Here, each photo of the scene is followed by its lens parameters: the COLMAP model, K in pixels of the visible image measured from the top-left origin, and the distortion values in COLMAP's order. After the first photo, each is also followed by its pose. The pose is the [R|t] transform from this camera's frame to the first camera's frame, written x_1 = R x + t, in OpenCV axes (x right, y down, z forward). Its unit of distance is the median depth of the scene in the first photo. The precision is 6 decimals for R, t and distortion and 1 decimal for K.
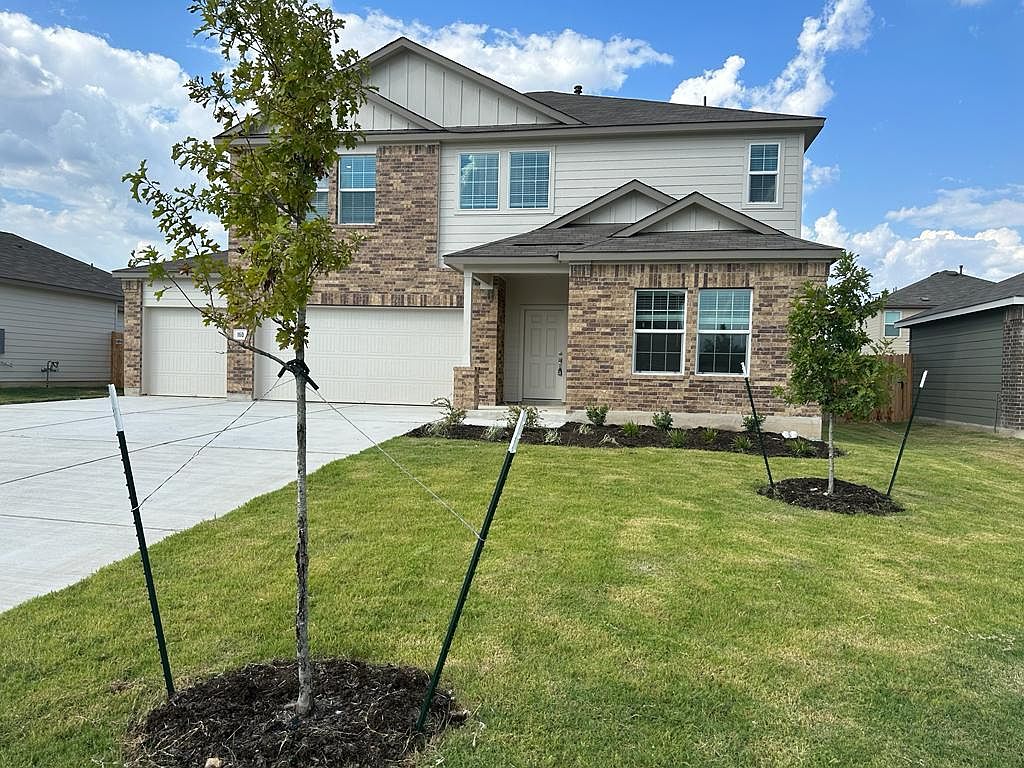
lens RADIAL K [[811.5, 0, 512.0], [0, 811.5, 384.0], [0, 0, 1]] dist [0.001101, 0.000538]
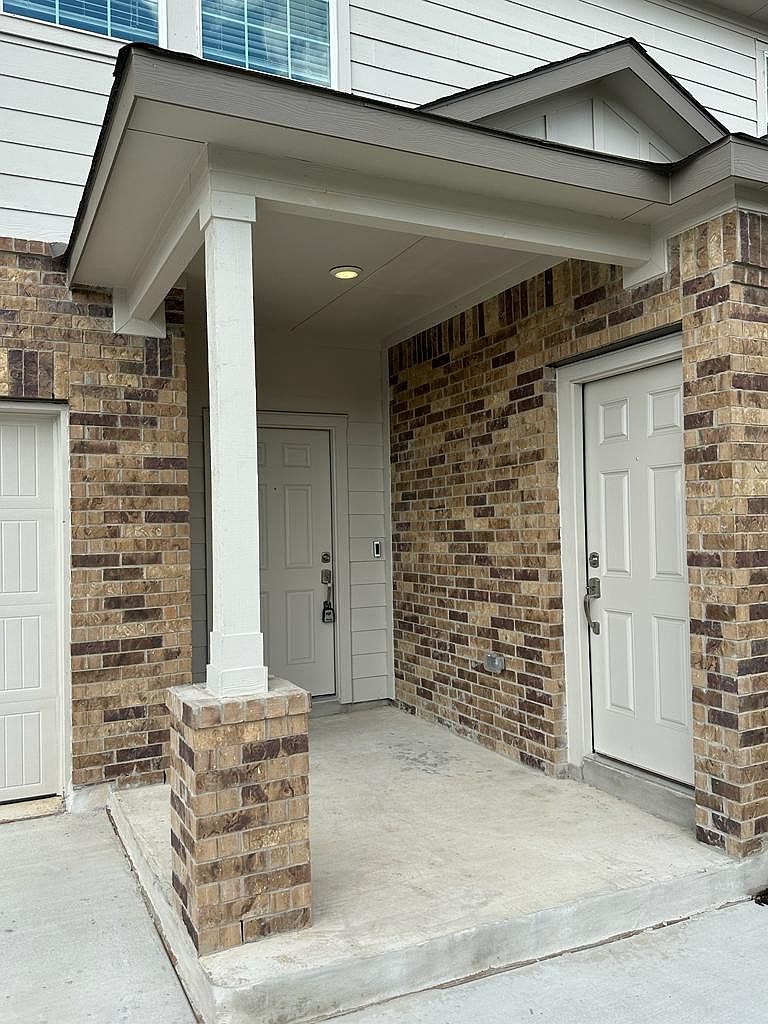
lens RADIAL K [[811.5, 0, 384.0], [0, 811.5, 512.0], [0, 0, 1]] dist [0.001101, 0.000538]
pose [[0.795571, -0.031980, 0.605016, -0.128375], [0.047962, 0.998796, -0.010274, -0.053767], [-0.603959, 0.037192, 0.796147, 0.747397]]
